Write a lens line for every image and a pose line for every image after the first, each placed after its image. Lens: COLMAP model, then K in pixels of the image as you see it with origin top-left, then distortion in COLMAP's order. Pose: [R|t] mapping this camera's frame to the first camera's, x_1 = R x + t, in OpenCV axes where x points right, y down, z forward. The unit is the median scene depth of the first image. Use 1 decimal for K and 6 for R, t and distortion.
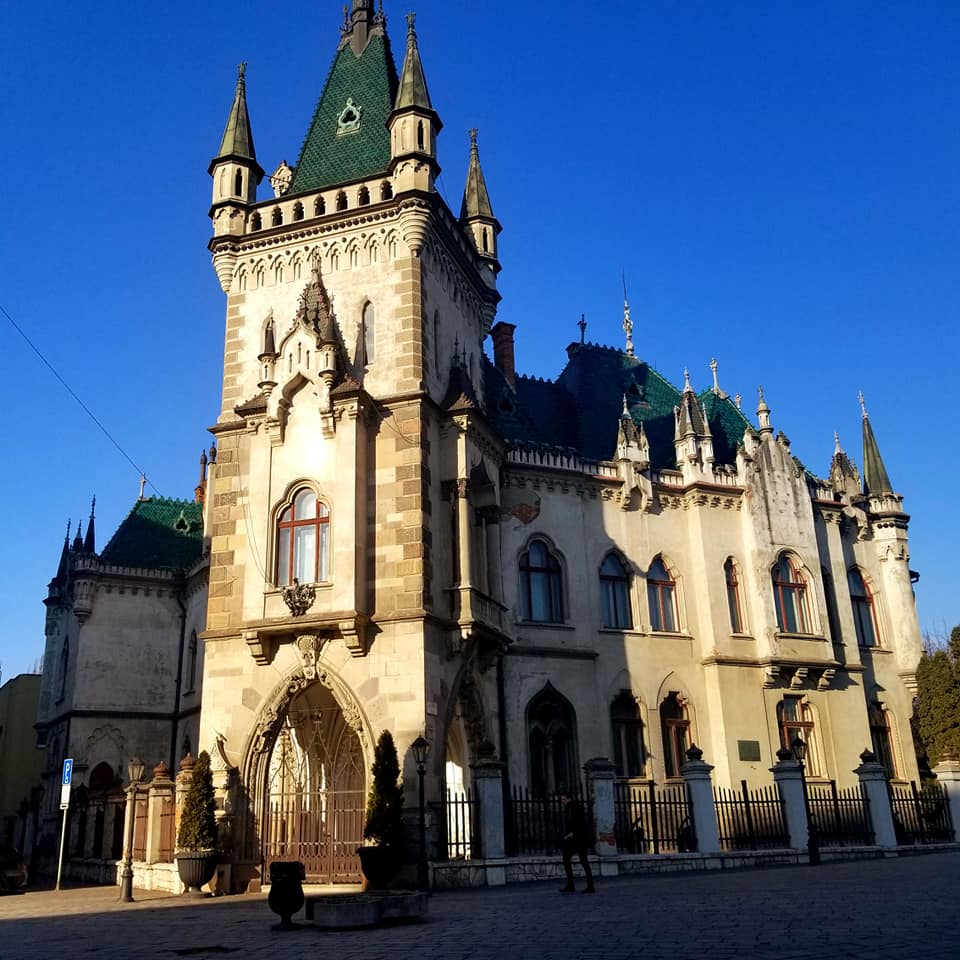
lens RADIAL K [[945.6, 0, 480.0], [0, 945.6, 480.0], [0, 0, 1]] dist [0.130274, -0.002743]
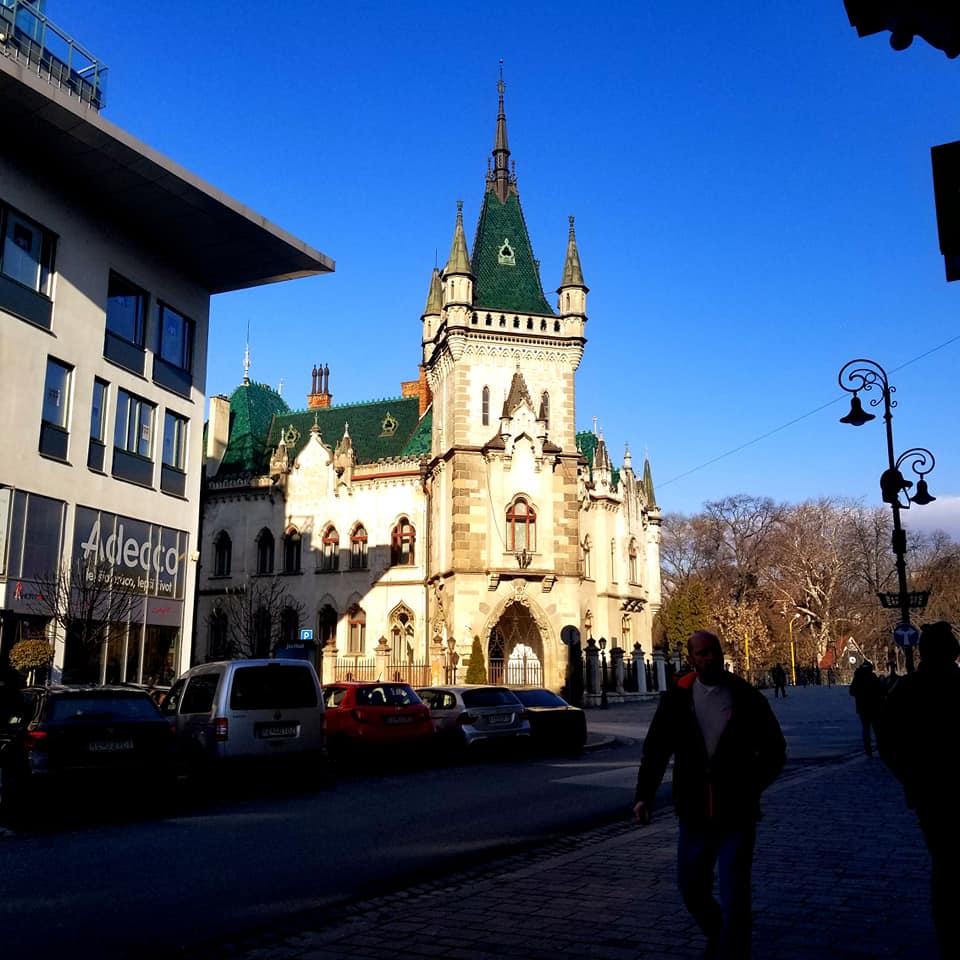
lens RADIAL K [[988.6, 0, 480.3], [0, 988.6, 467.9], [0, 0, 1]] dist [0.290076, -0.000226]
pose [[0.809261, 0.138358, 0.570924, -1.258697], [-0.209138, 0.976049, 0.059908, -0.135438], [-0.548961, -0.167883, 0.818814, -0.472266]]
